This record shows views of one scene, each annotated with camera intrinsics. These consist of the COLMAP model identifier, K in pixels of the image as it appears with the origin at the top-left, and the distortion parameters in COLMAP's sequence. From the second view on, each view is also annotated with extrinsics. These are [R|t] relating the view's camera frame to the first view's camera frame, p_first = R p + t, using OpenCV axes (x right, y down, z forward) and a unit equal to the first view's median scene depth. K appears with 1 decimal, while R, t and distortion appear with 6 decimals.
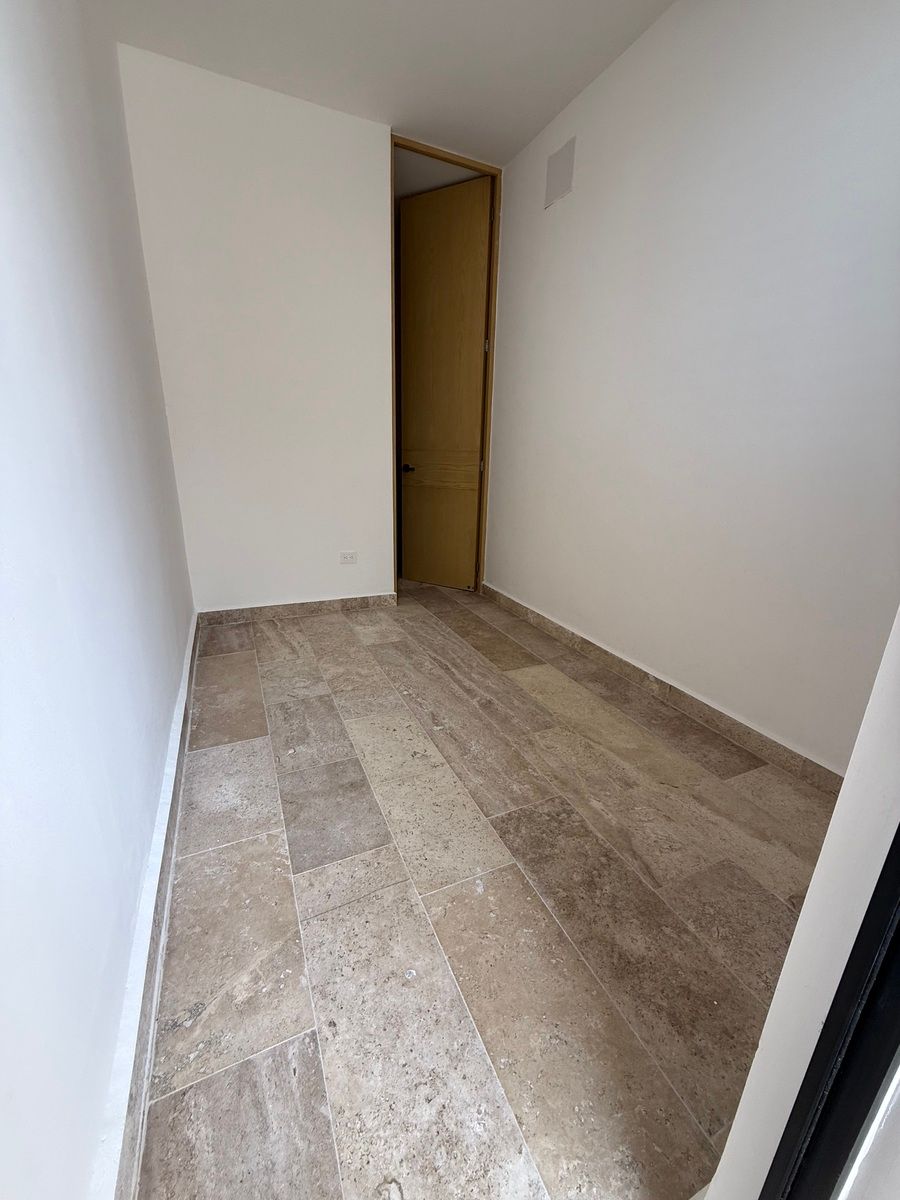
lens RADIAL K [[474.7, 0, 452.0], [0, 474.7, 599.5], [0, 0, 1]] dist [-0.000281, 0.000027]
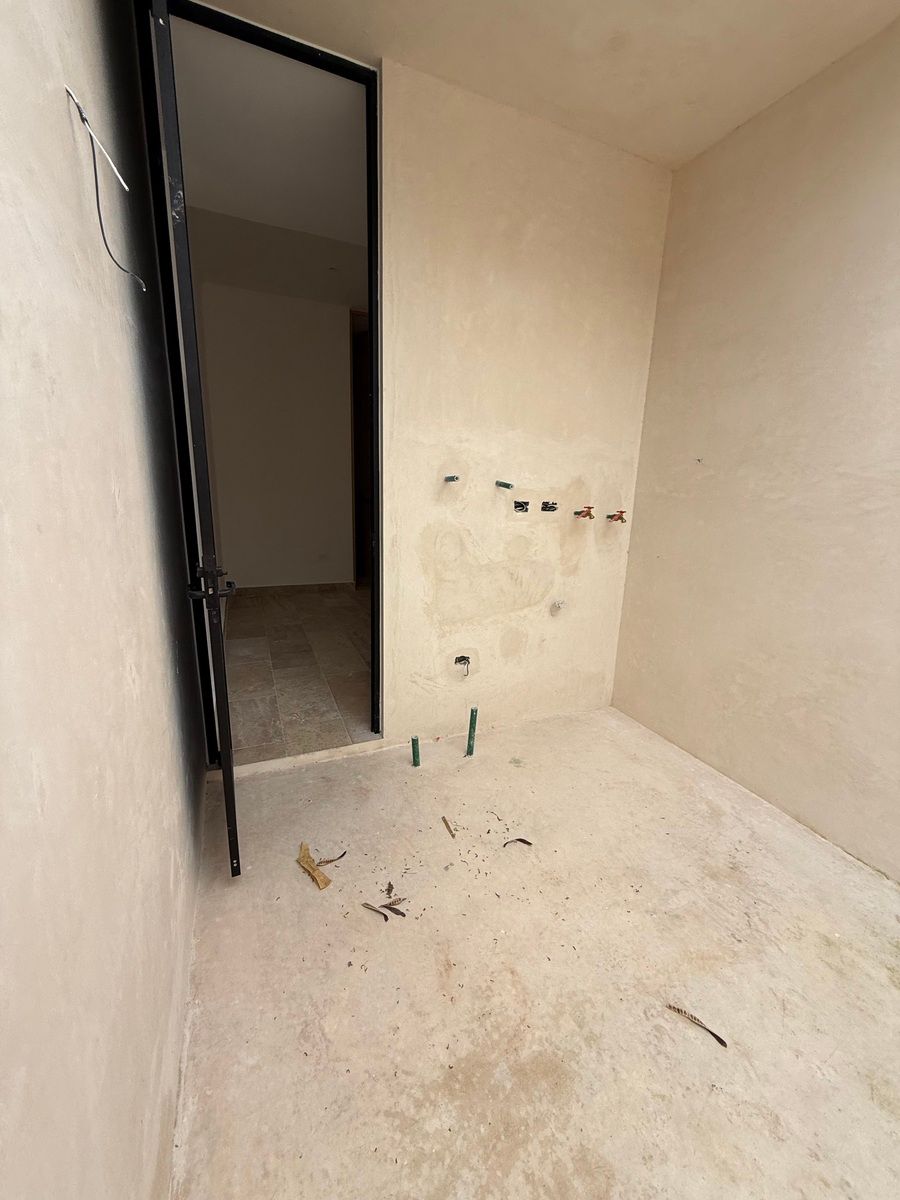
lens RADIAL K [[474.7, 0, 447.7], [0, 474.7, 600.7], [0, 0, 1]] dist [-0.000281, 0.000027]
pose [[0.999341, 0.027330, -0.023894, 0.483968], [-0.028855, 0.997402, -0.066002, 0.308262], [0.022028, 0.066648, 0.997533, -1.132070]]
